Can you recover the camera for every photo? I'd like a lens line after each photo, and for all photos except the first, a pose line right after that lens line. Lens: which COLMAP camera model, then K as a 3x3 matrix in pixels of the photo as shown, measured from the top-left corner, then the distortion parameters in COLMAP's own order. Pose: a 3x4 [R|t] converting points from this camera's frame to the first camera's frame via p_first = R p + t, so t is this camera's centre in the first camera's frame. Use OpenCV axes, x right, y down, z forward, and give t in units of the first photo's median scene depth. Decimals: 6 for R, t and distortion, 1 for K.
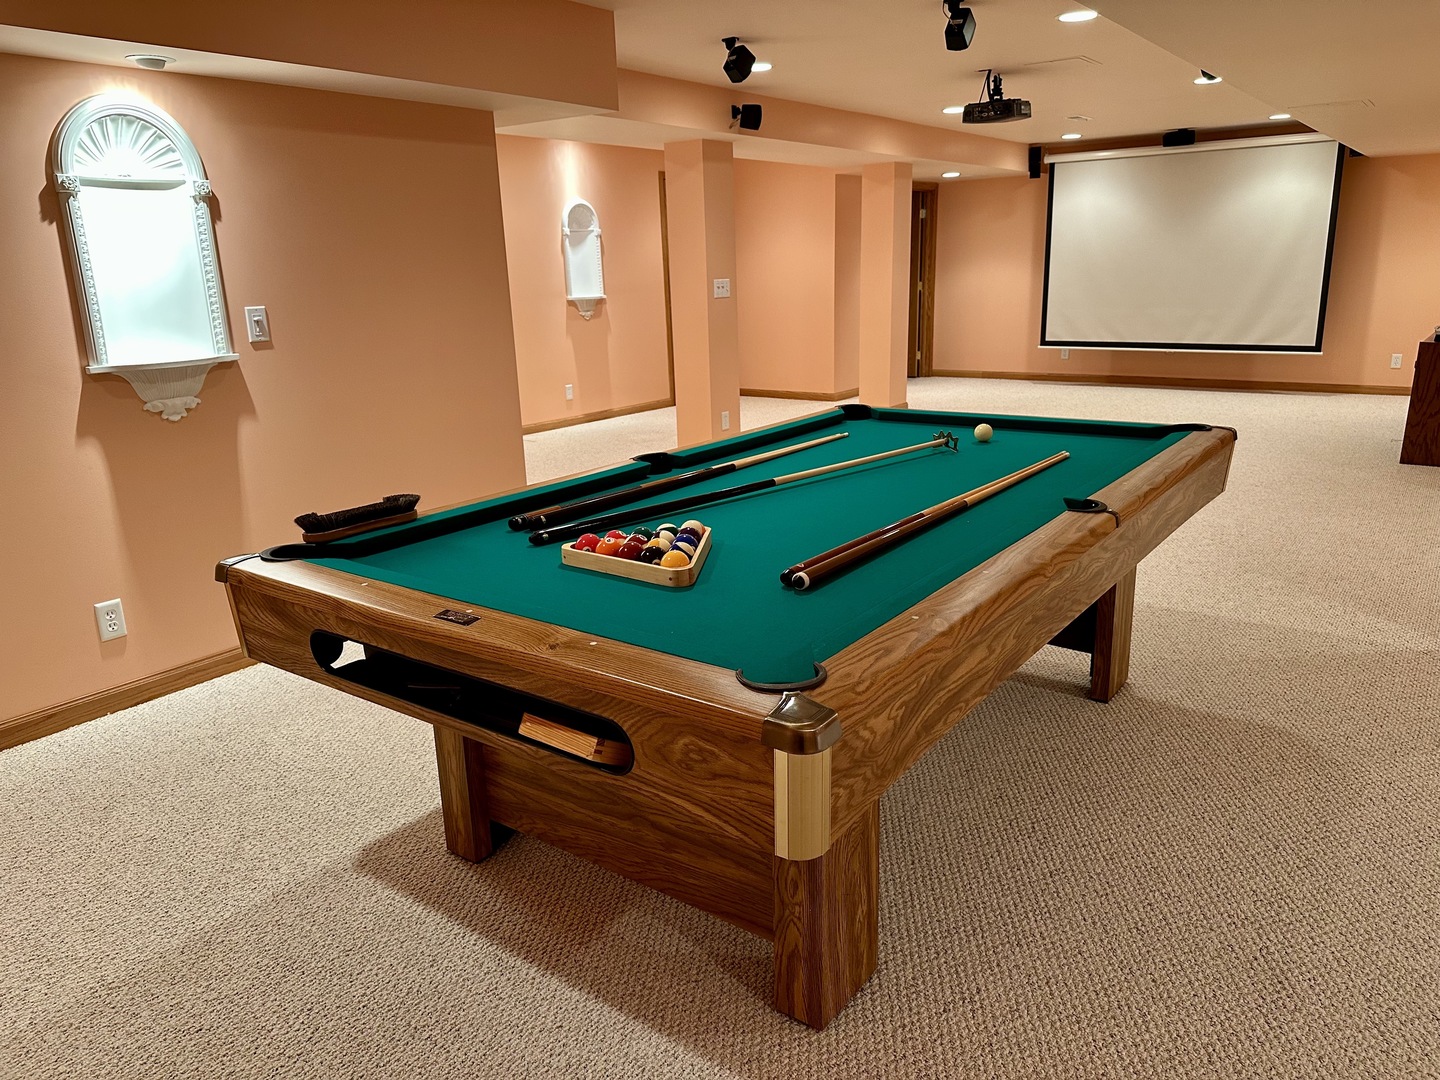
lens RADIAL K [[1019.4, 0, 720.0], [0, 1019.4, 540.0], [0, 0, 1]] dist [0.000520, -0.000825]
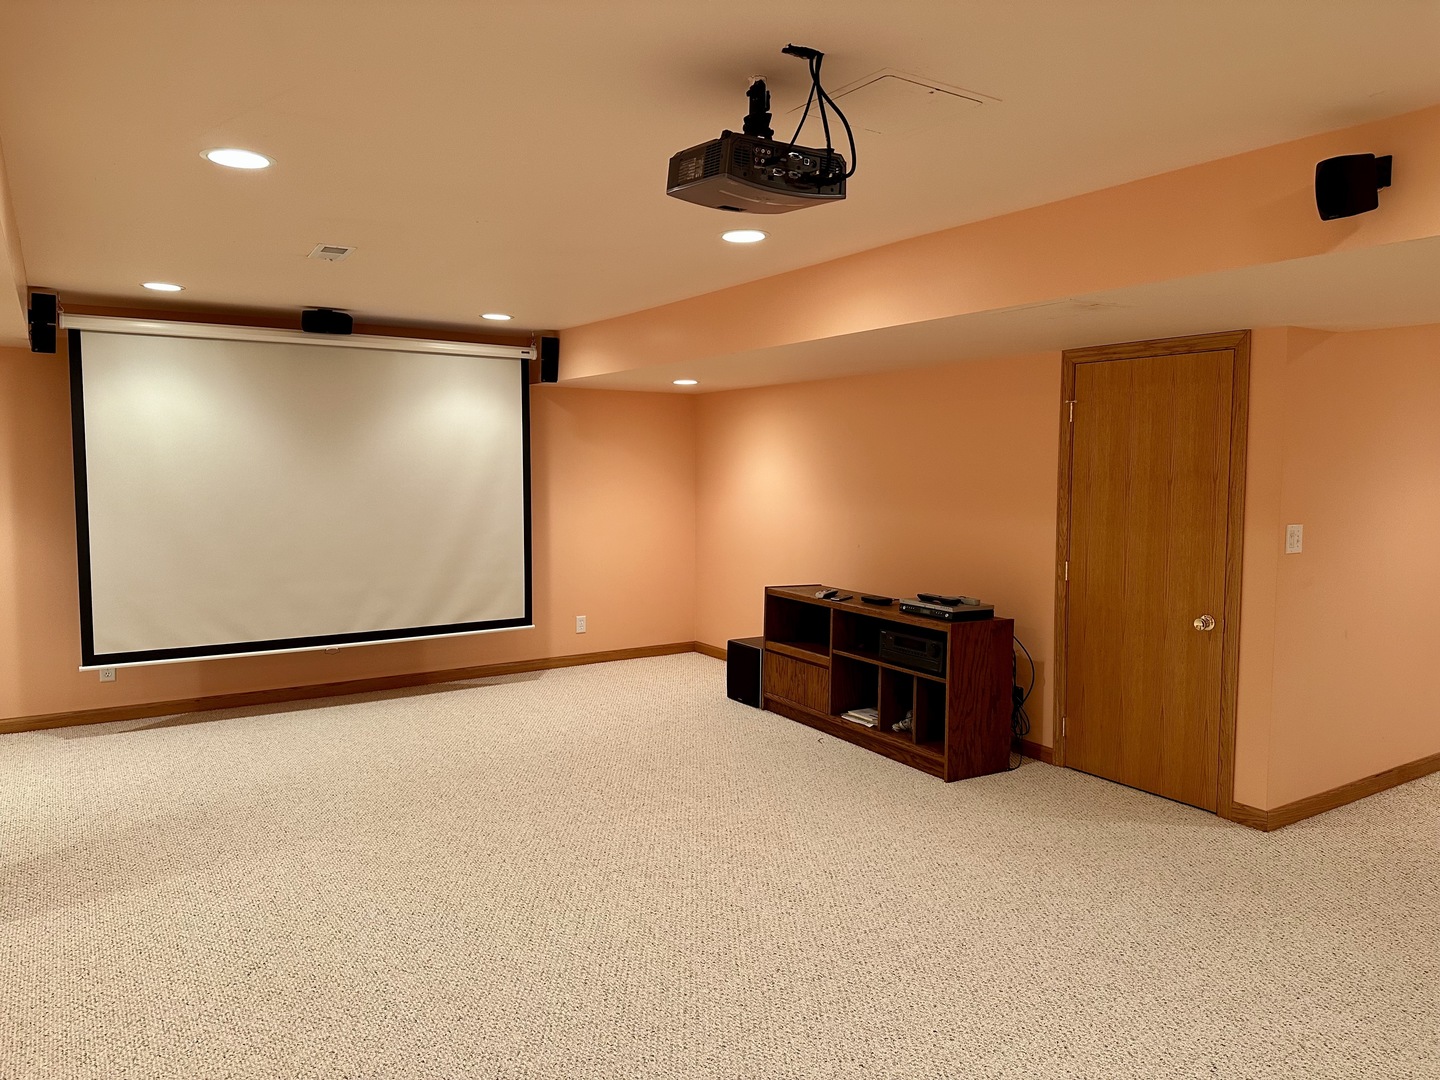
lens RADIAL K [[1002.9, 0, 711.0], [0, 1002.9, 535.3], [0, 0, 1]] dist [0.141593, -0.251357]
pose [[0.352957, -0.036334, 0.934934, -0.060643], [0.233545, 0.971037, -0.050431, -0.174025], [-0.906023, 0.236149, 0.351220, 0.580831]]
